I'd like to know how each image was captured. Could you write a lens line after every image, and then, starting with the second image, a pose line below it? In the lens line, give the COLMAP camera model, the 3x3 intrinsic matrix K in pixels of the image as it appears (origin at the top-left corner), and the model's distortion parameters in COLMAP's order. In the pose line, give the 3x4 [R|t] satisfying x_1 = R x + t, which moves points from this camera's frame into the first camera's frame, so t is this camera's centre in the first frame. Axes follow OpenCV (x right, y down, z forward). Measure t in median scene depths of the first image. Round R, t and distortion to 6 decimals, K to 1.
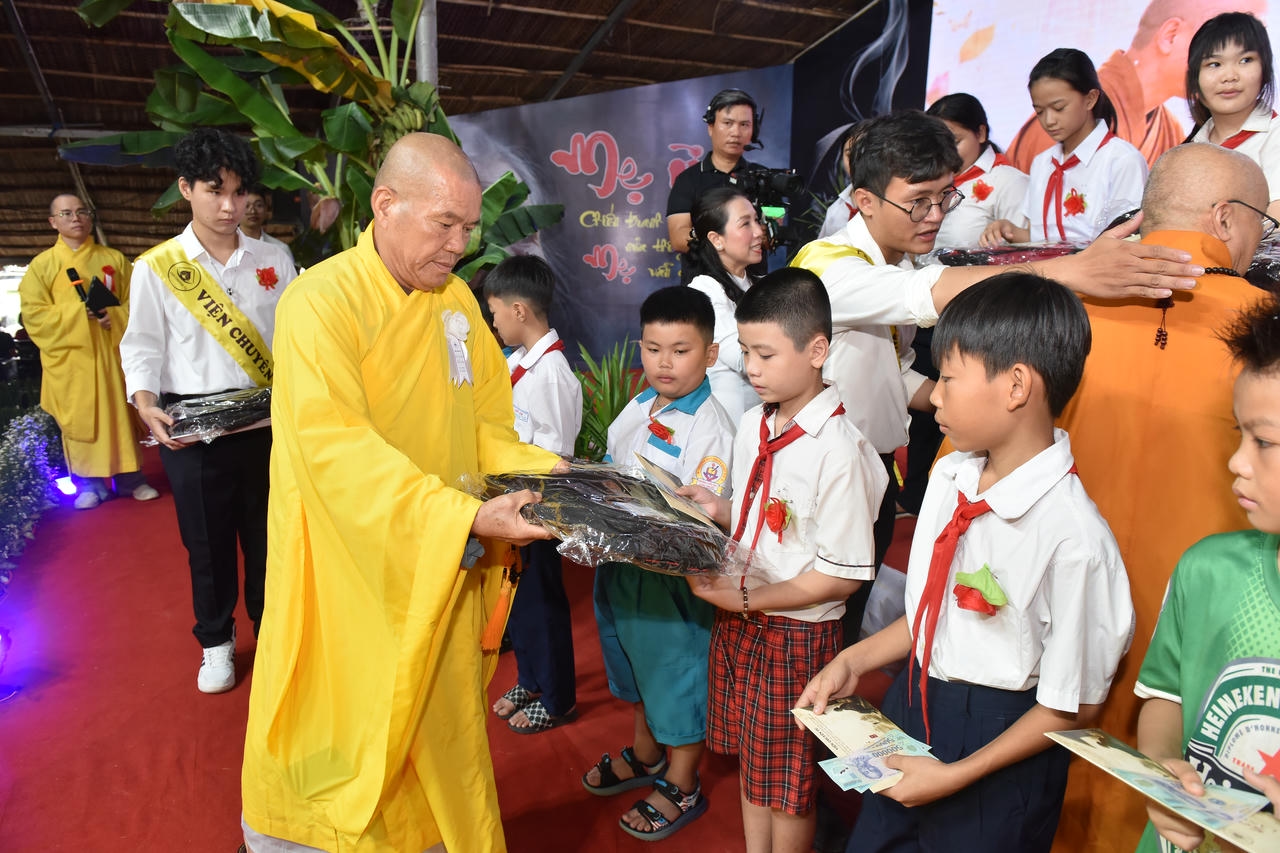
lens RADIAL K [[871.5, 0, 643.5], [0, 871.5, 431.0], [0, 0, 1]] dist [-0.053836, -0.001025]
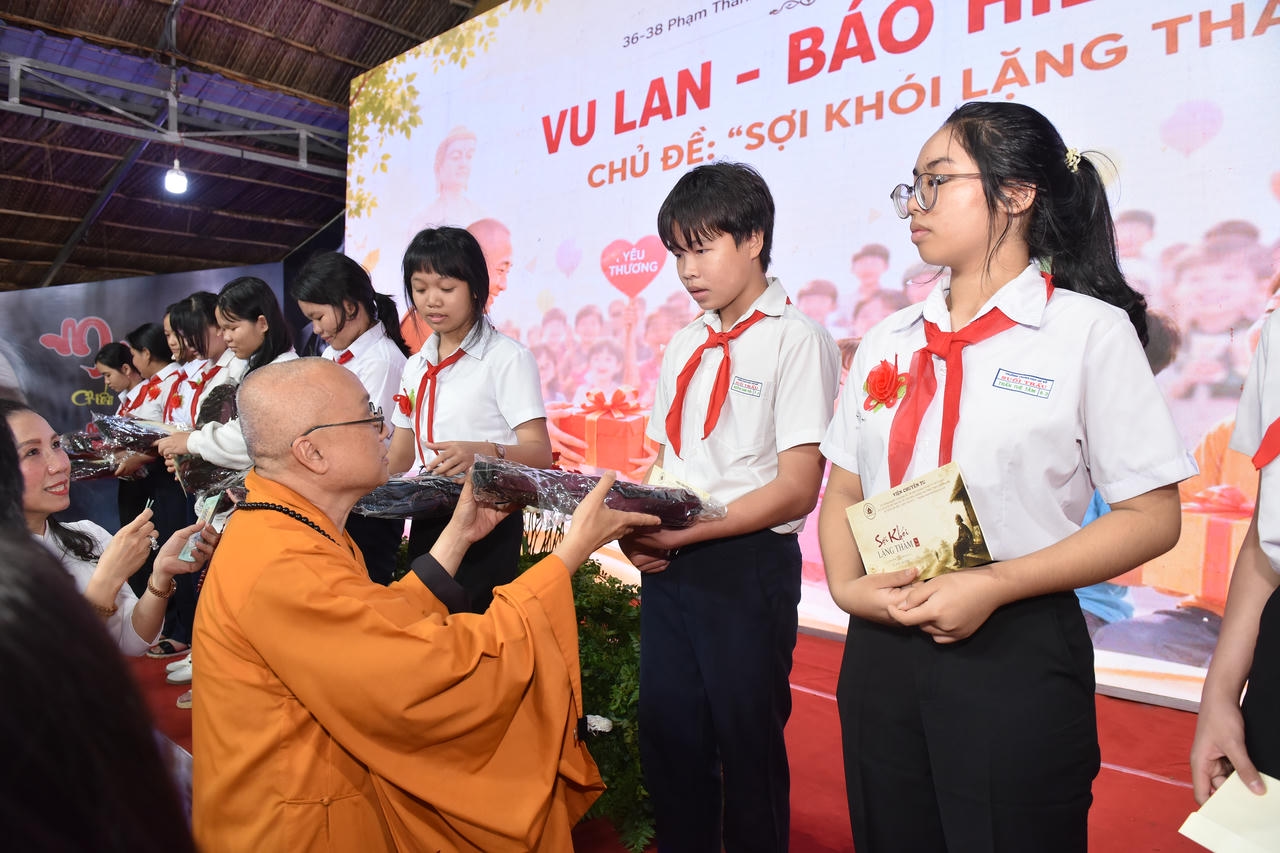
lens RADIAL K [[871.5, 0, 641.4], [0, 871.5, 425.7], [0, 0, 1]] dist [-0.053836, -0.001025]
pose [[0.929783, -0.019698, 0.367580, 0.230085], [0.089007, 0.980967, -0.172573, 0.030141], [-0.357185, 0.193173, 0.913840, -0.204782]]
